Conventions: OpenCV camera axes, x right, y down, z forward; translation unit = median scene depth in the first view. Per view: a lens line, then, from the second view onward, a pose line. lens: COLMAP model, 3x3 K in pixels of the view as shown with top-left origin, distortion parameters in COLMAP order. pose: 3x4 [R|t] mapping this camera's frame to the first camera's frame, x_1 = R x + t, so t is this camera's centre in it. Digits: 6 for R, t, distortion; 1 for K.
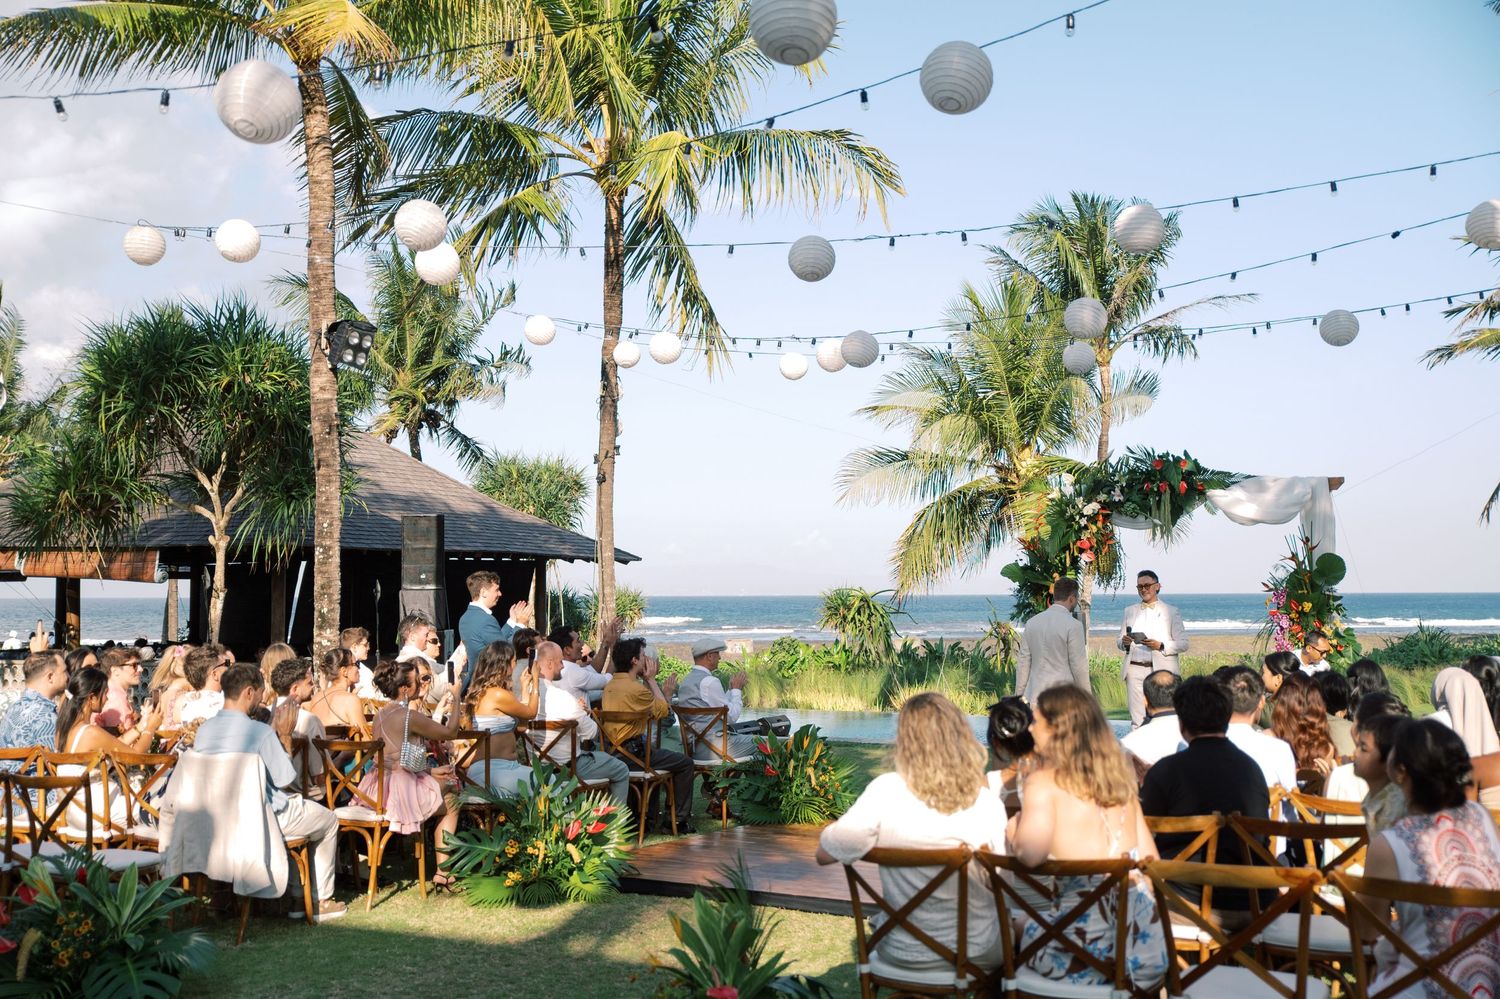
lens RADIAL K [[1684.5, 0, 750.5], [0, 1684.5, 500.1], [0, 0, 1]] dist [0.015628, 0.000000]
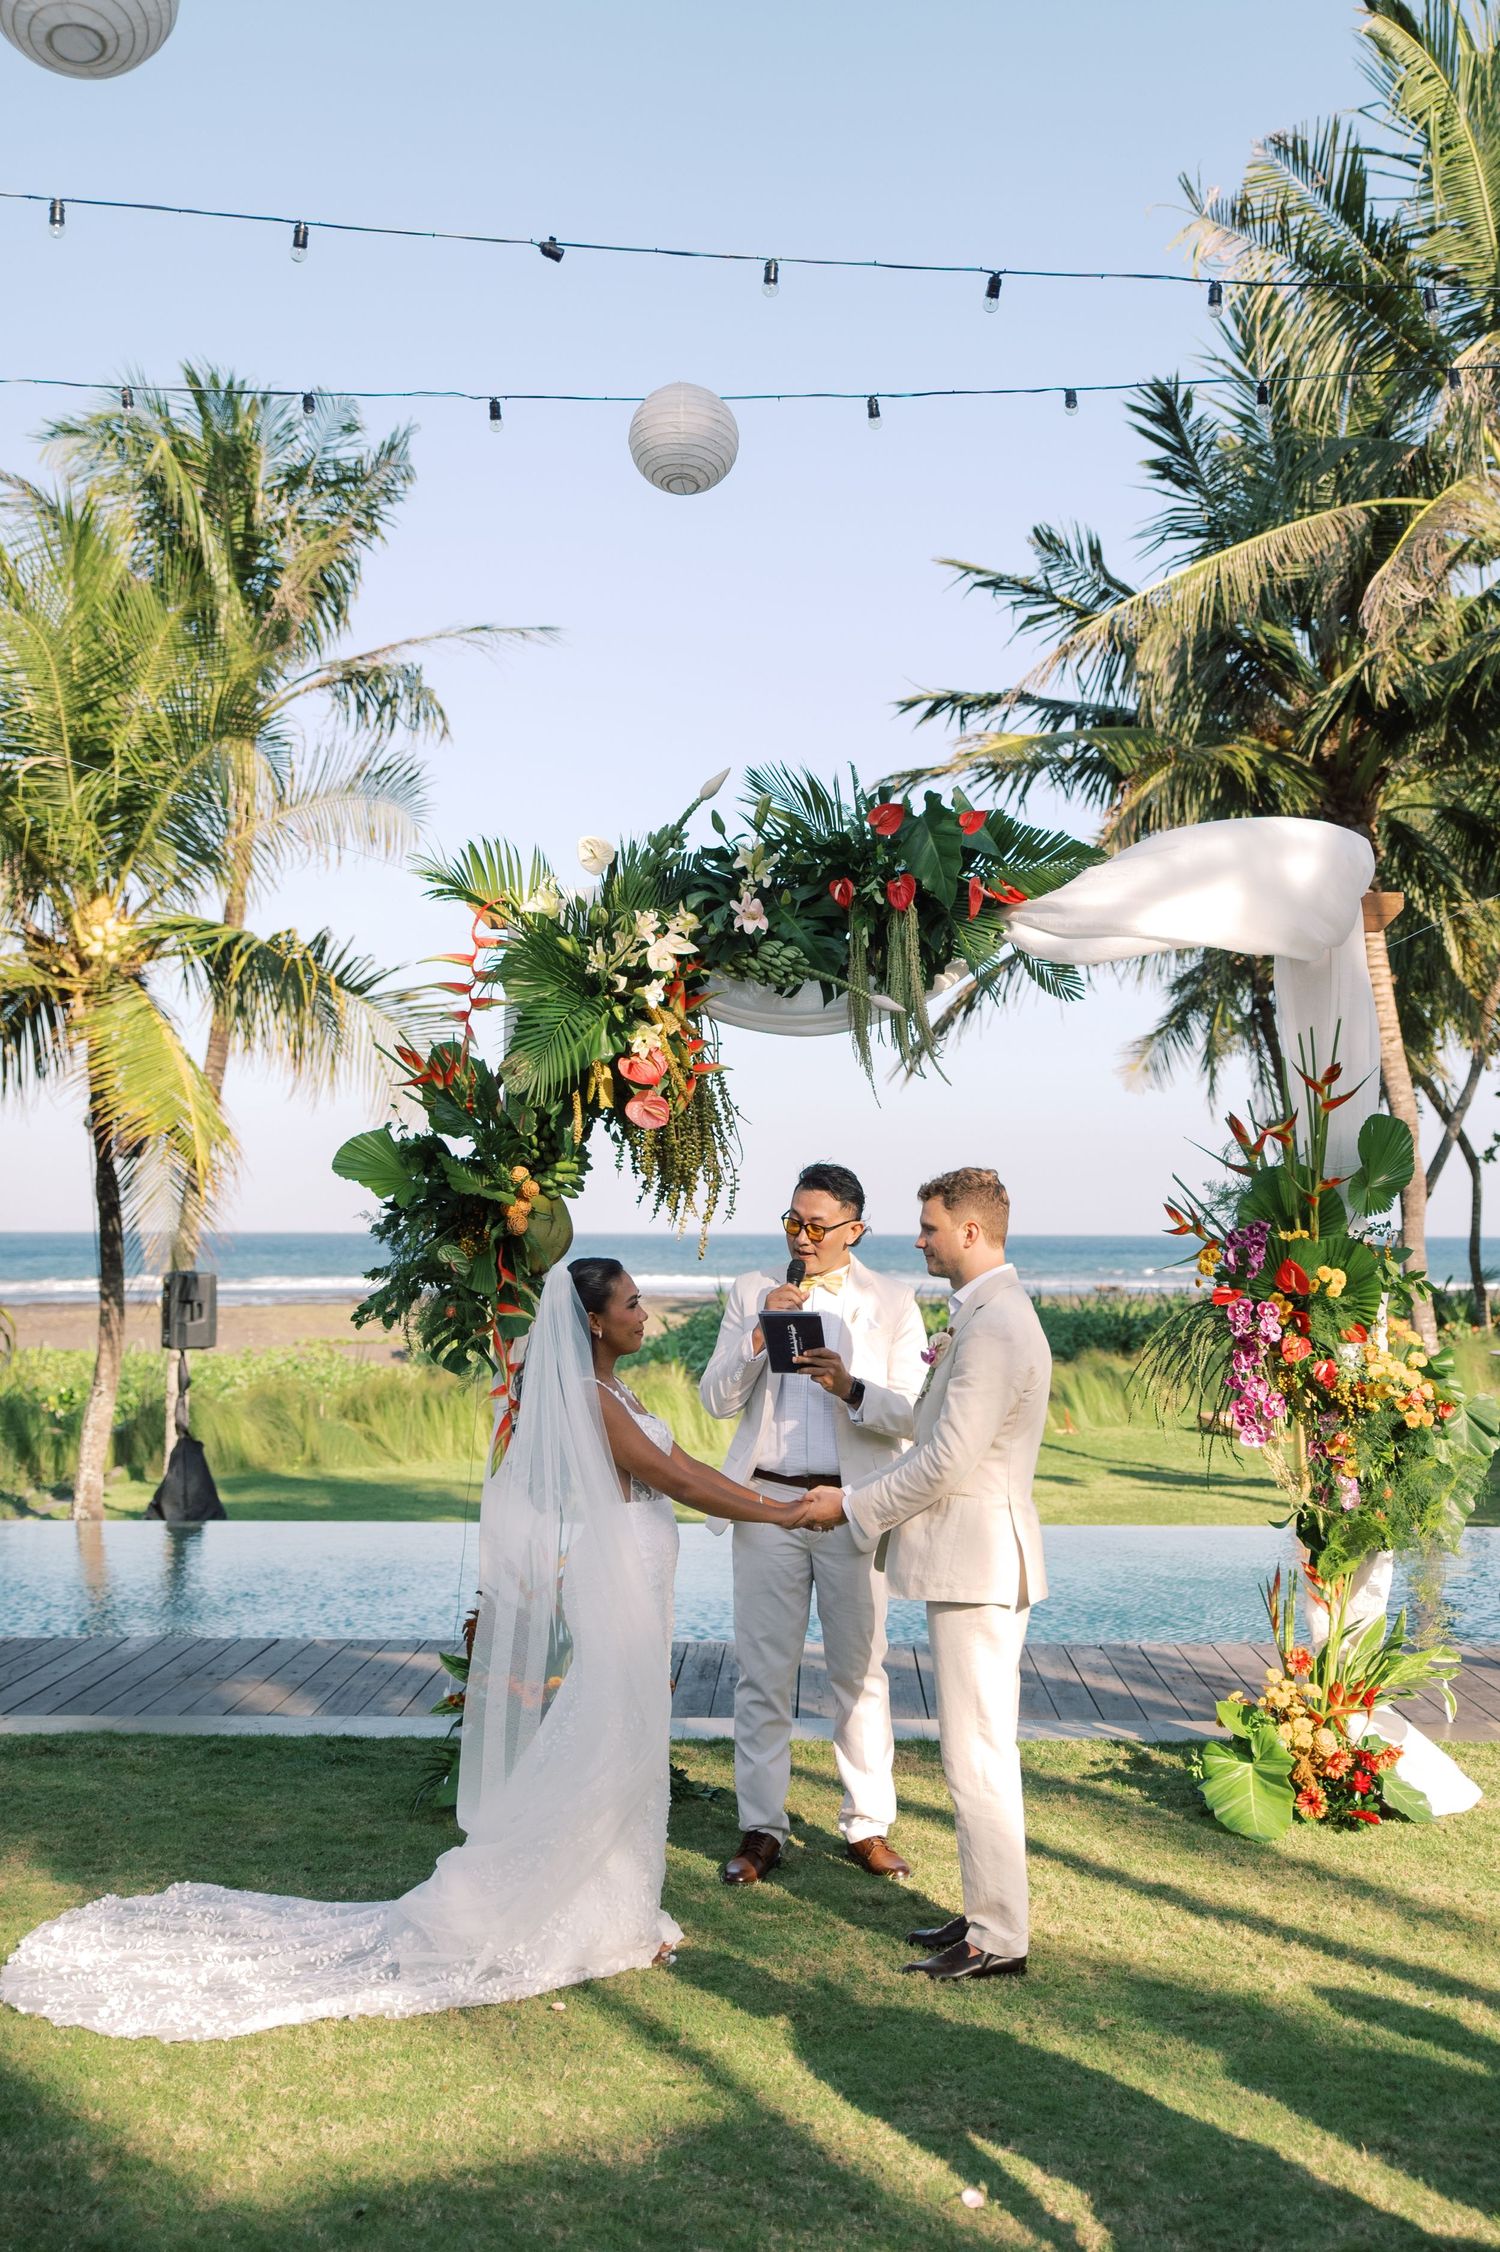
lens RADIAL K [[2529.0, 0, 748.4], [0, 2529.0, 1127.6], [0, 0, 1]] dist [0.015628, 0.000000]
pose [[0.878665, 0.023081, 0.476881, -0.001550], [-0.030855, 0.999488, 0.008476, 0.018926], [-0.476441, -0.022162, 0.878927, 0.347559]]
